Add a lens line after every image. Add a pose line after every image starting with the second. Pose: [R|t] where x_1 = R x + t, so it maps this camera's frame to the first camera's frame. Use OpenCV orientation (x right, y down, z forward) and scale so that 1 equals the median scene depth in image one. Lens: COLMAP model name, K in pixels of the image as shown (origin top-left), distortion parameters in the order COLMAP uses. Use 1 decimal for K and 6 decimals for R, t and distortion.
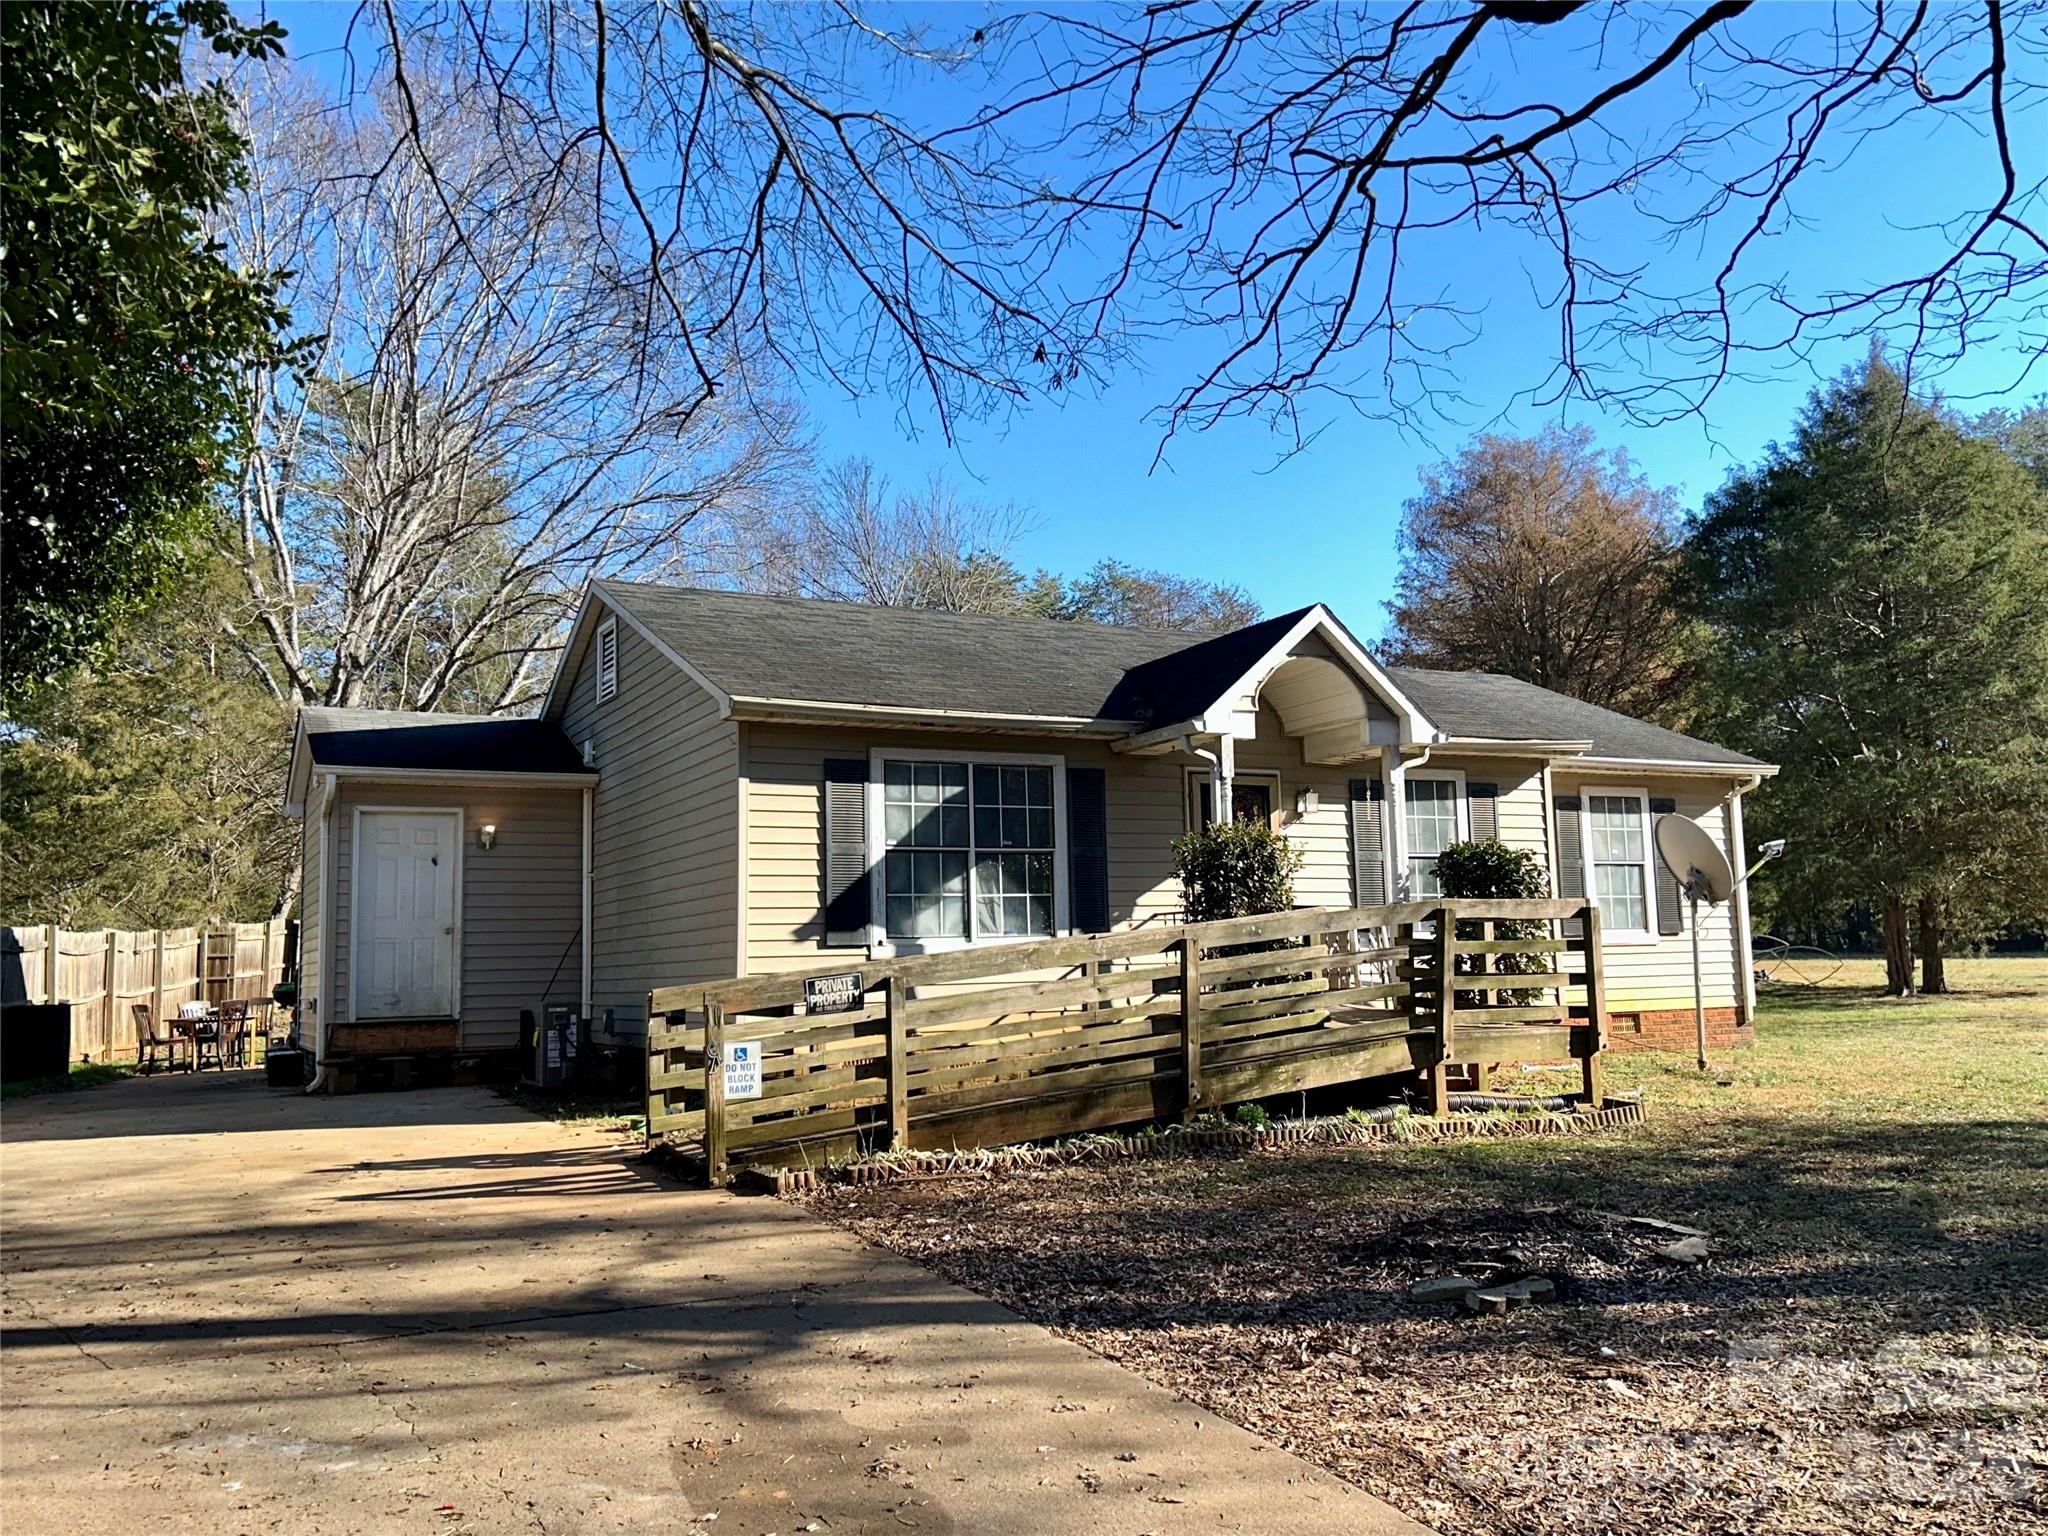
lens RADIAL K [[1679.3, 0, 1021.3], [0, 1679.3, 762.6], [0, 0, 1]] dist [0.041678, -0.027475]
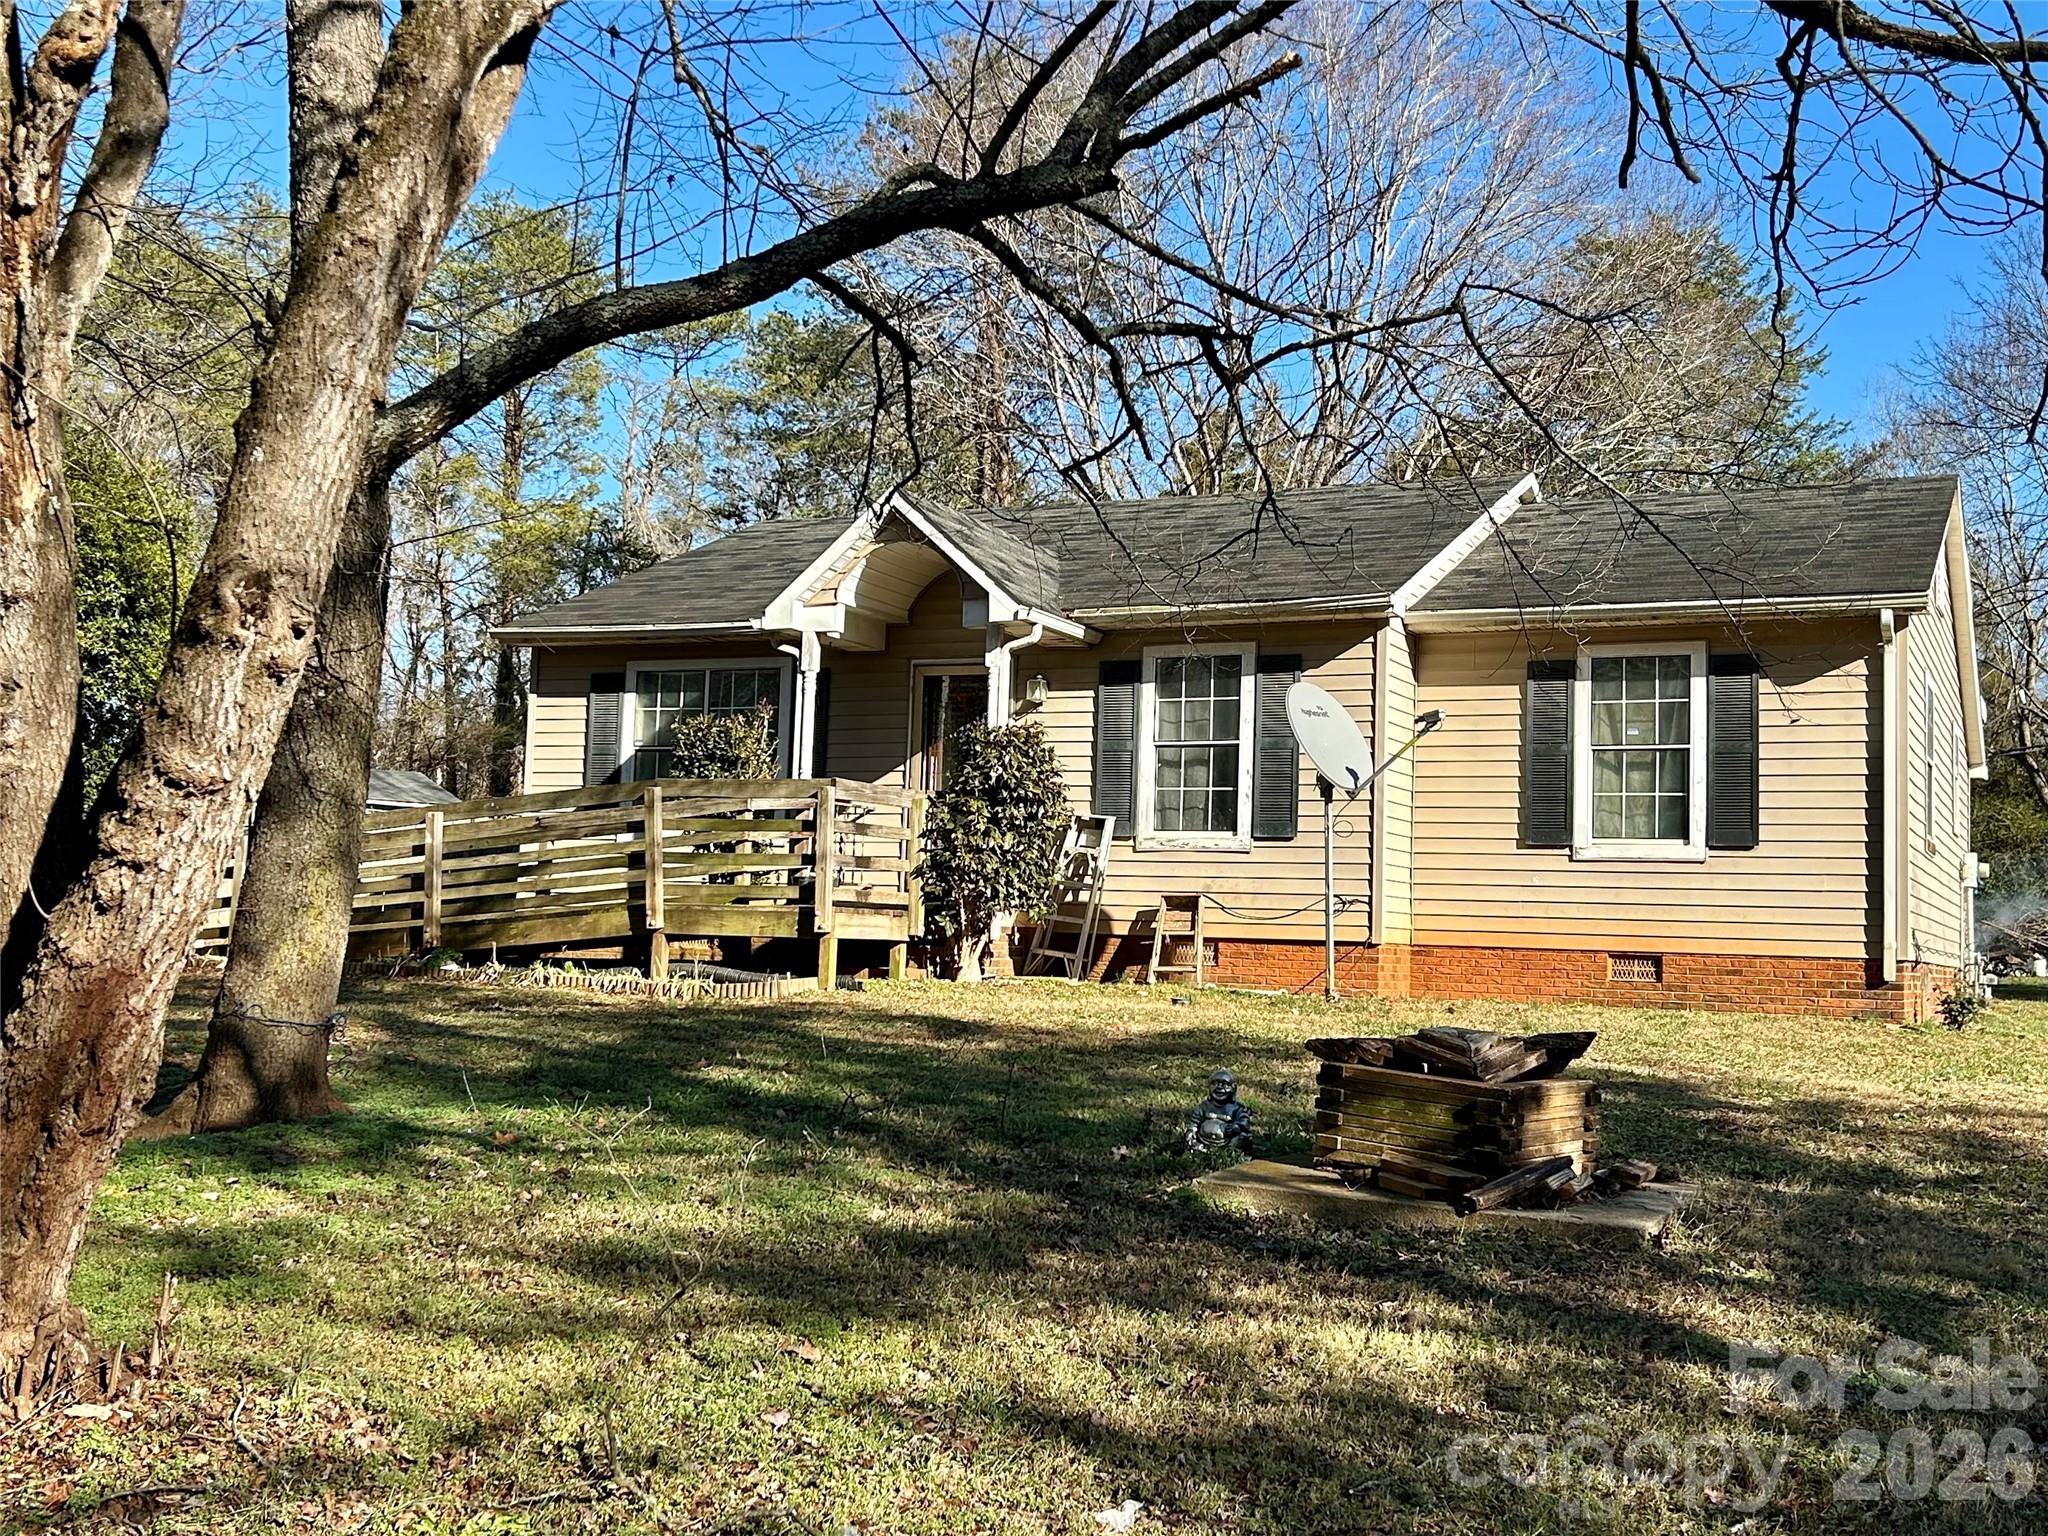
lens RADIAL K [[2226.7, 0, 1028.8], [0, 2226.7, 777.8], [0, 0, 1]] dist [0.045536, 0.000000]
pose [[0.604489, -0.015364, -0.796466, 1.285263], [0.049302, 0.998619, 0.018155, 0.055847], [0.795087, -0.050242, 0.604411, 0.283152]]
